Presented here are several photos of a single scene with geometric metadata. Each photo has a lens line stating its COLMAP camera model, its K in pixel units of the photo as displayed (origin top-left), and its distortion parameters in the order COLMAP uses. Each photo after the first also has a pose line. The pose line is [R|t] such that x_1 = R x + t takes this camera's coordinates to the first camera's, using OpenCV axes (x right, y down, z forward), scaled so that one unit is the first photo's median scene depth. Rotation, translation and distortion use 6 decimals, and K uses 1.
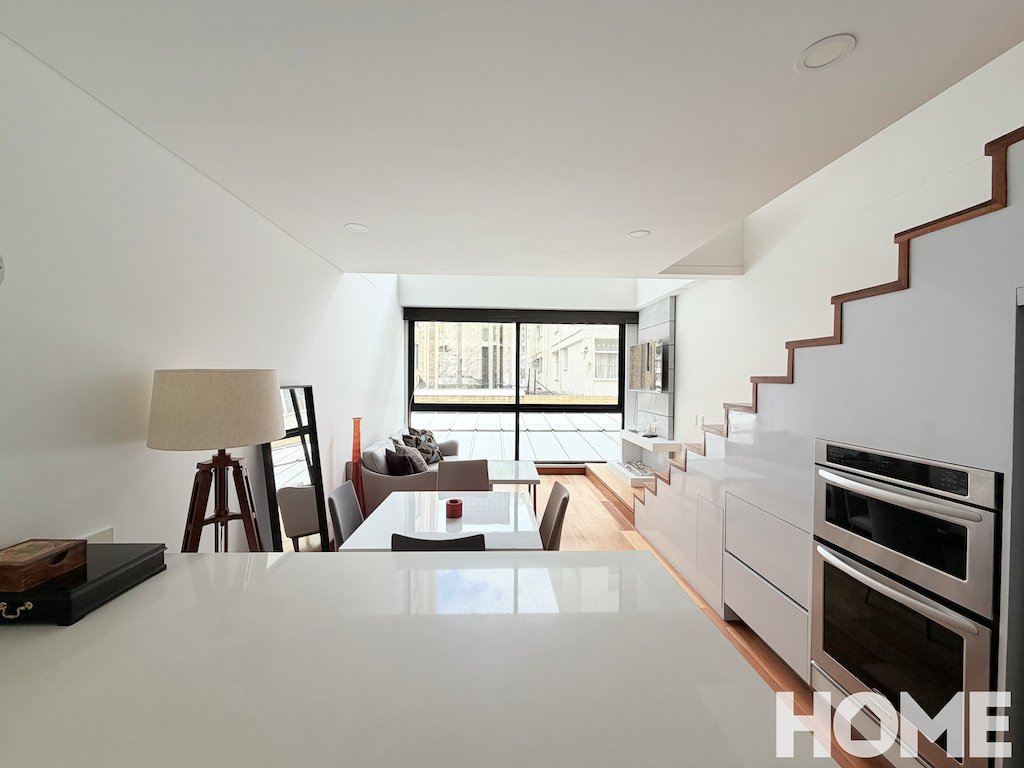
lens RADIAL K [[406.4, 0, 510.1], [0, 406.4, 382.1], [0, 0, 1]] dist [0.000491, -0.000102]
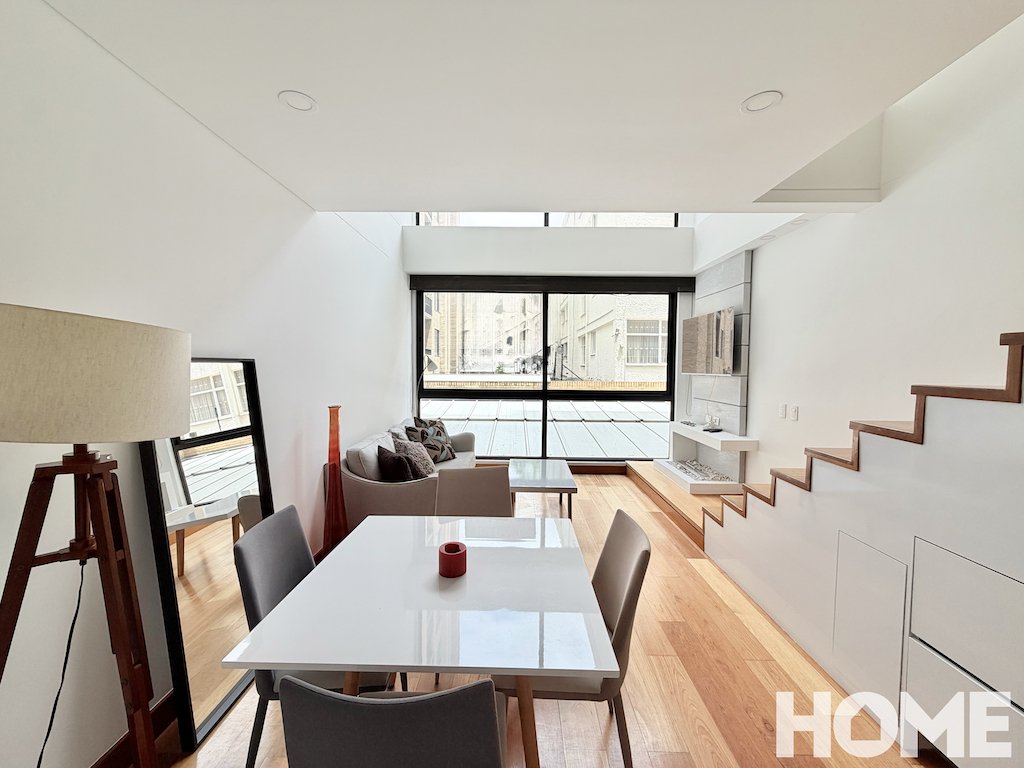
lens RADIAL K [[406.4, 0, 510.1], [0, 406.4, 382.1], [0, 0, 1]] dist [0.000491, -0.000102]
pose [[0.998433, 0.001576, -0.055937, -0.008425], [0.000122, 0.999540, 0.030334, 0.014222], [0.055959, -0.030293, 0.997973, 0.185781]]
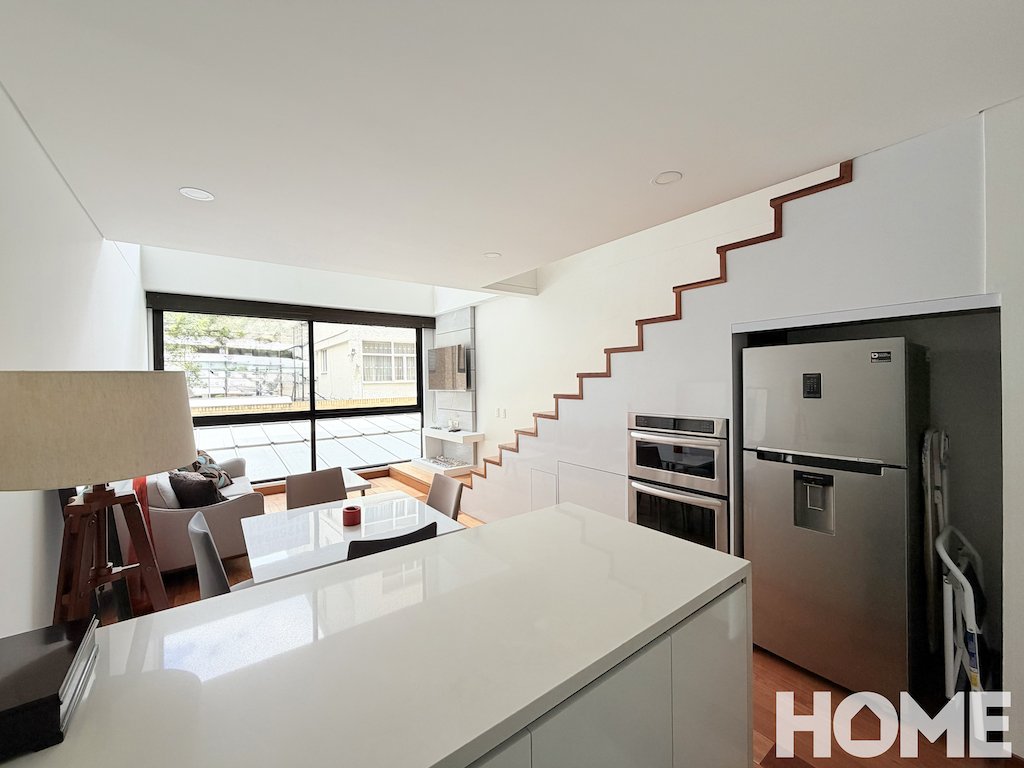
lens RADIAL K [[406.4, 0, 510.1], [0, 406.4, 382.1], [0, 0, 1]] dist [0.000491, -0.000102]
pose [[0.820508, -0.026109, 0.571038, -0.163734], [0.030370, 0.999537, 0.002063, 0.002735], [-0.570827, 0.015650, 0.820921, -0.000216]]
